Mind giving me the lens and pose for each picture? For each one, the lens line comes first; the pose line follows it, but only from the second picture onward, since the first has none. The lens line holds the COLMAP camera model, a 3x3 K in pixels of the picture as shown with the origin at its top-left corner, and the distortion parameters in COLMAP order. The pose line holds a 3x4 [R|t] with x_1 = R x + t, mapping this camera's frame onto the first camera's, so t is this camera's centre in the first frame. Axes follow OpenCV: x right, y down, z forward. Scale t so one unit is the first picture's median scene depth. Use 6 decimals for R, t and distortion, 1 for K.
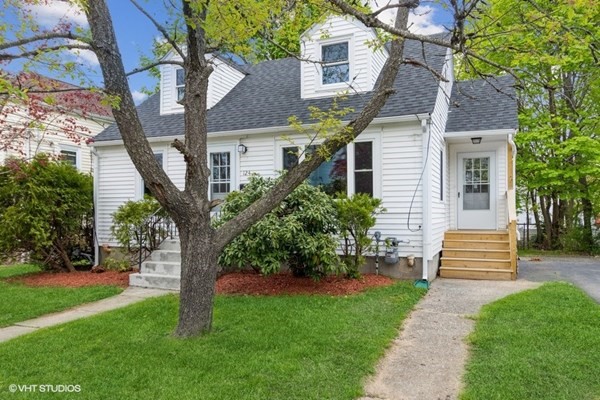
lens RADIAL K [[444.0, 0, 299.3], [0, 444.0, 203.9], [0, 0, 1]] dist [0.006443, 0.000681]
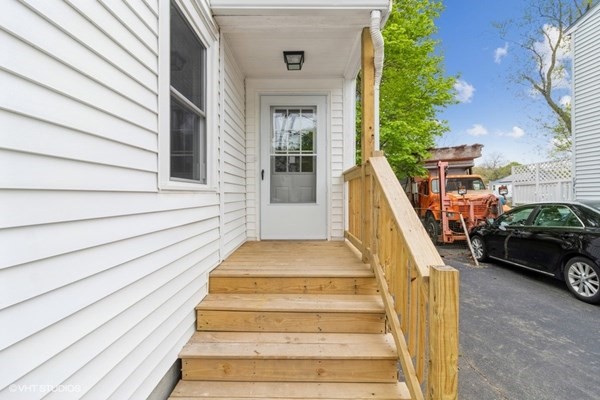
lens RADIAL K [[273.9, 0, 299.4], [0, 273.9, 197.1], [0, 0, 1]] dist [0.011131, -0.000313]
pose [[0.919426, -0.004803, 0.393234, 0.275460], [-0.005972, 0.999640, 0.026172, -0.002700], [-0.393218, -0.026411, 0.919066, 0.693642]]
